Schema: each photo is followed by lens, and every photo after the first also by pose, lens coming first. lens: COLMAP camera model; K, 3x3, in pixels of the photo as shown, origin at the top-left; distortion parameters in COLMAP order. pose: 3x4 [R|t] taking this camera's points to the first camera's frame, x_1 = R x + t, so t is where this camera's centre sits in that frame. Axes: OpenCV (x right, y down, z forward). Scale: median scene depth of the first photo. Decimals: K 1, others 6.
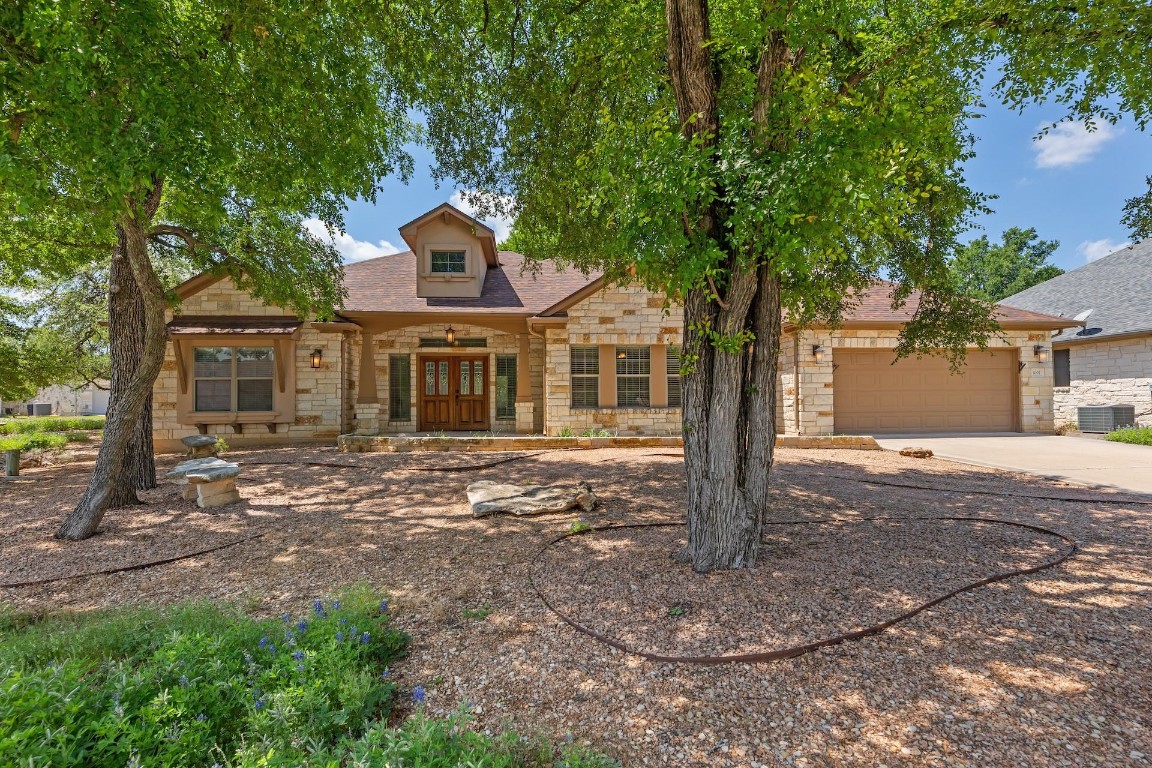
lens RADIAL K [[507.7, 0, 556.7], [0, 507.7, 390.1], [0, 0, 1]] dist [0.010187, 0.000014]
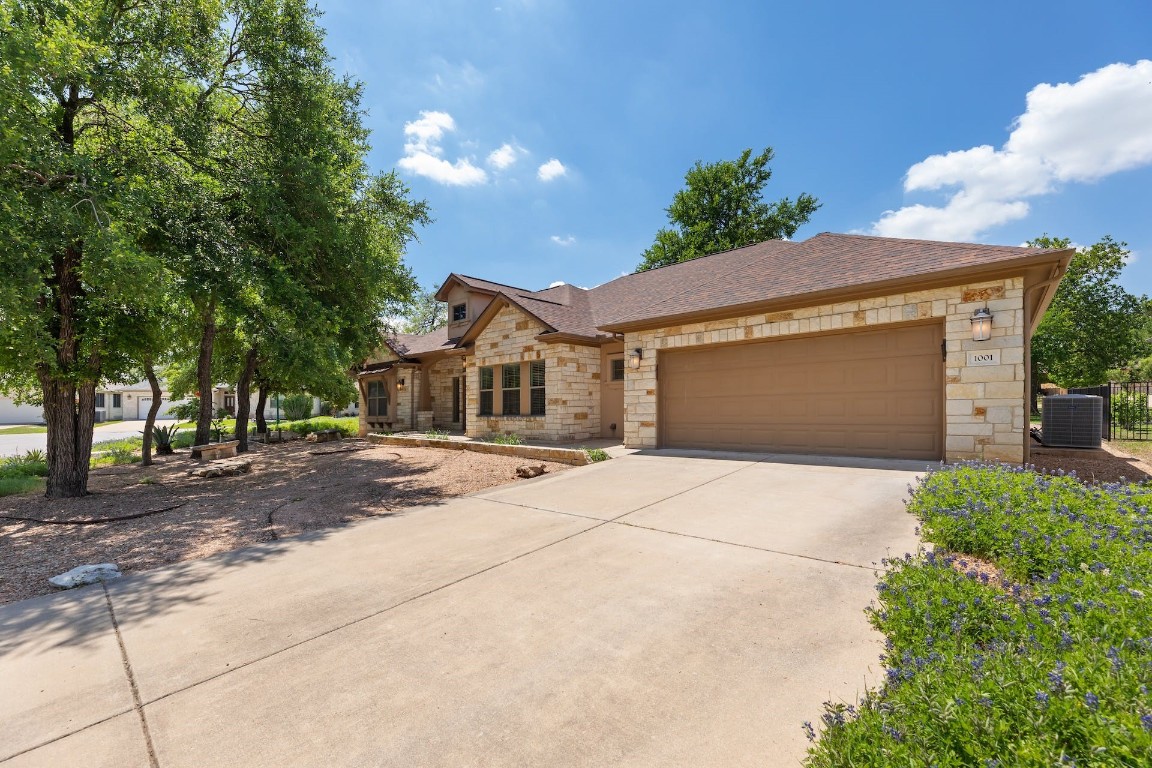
lens RADIAL K [[471.5, 0, 573.7], [0, 471.5, 377.3], [0, 0, 1]] dist [-0.001169, -0.000093]
pose [[0.682929, -0.049827, -0.728783, 1.048959], [0.037091, 0.998749, -0.033528, -0.012872], [0.729542, -0.004134, 0.683923, 0.341325]]
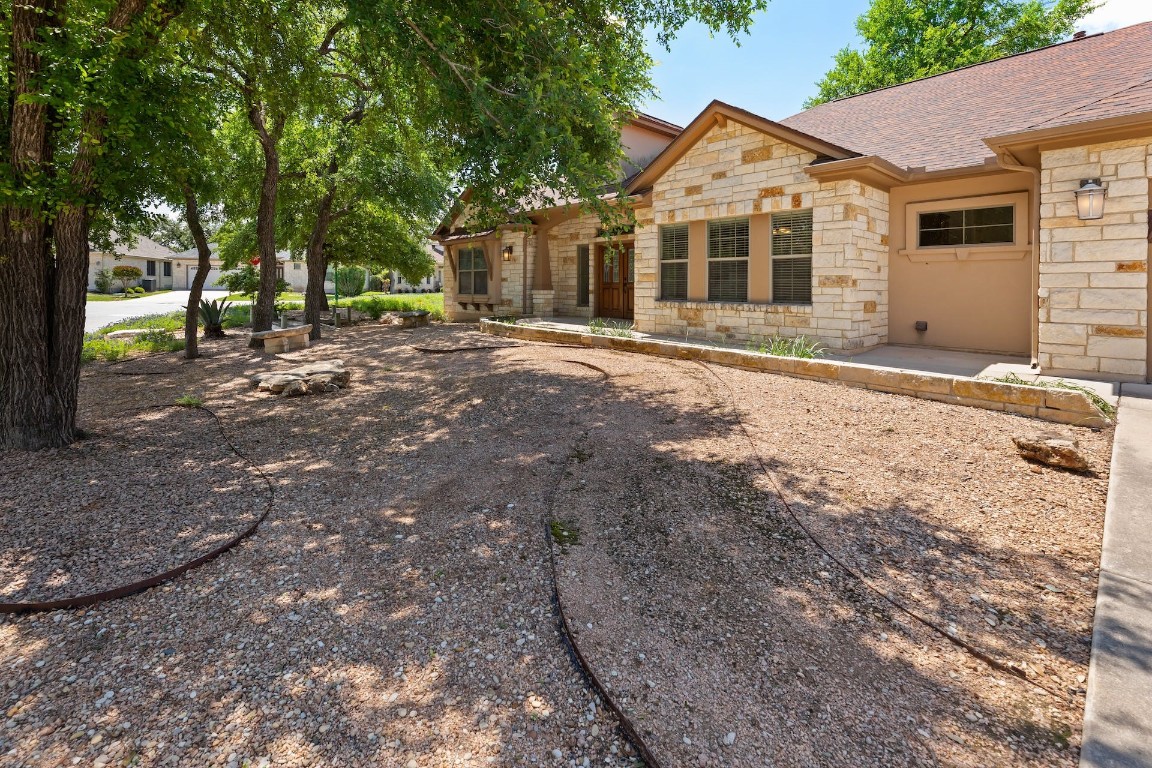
lens RADIAL K [[504.2, 0, 563.1], [0, 504.2, 272.8], [0, 0, 1]] dist [-0.000432, -0.000202]
pose [[0.600850, -0.010293, -0.799295, 0.588643], [0.011764, 0.999923, -0.004033, -0.008055], [0.799275, -0.006979, 0.600925, 0.356584]]
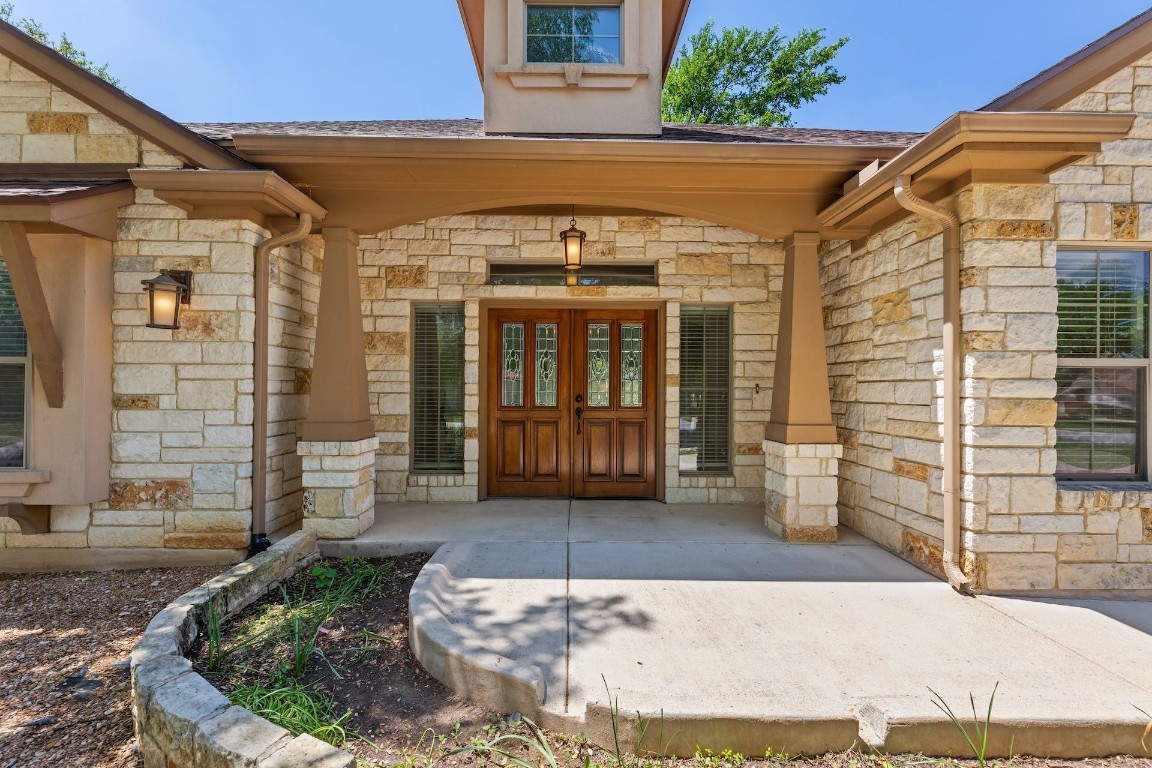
lens RADIAL K [[496.6, 0, 568.6], [0, 496.6, 386.2], [0, 0, 1]] dist [0.003414, 0.000126]
pose [[0.997446, 0.014015, -0.070040, -0.202919], [-0.012451, 0.999664, 0.022720, -0.017988], [0.070335, -0.021790, 0.997285, 0.699891]]
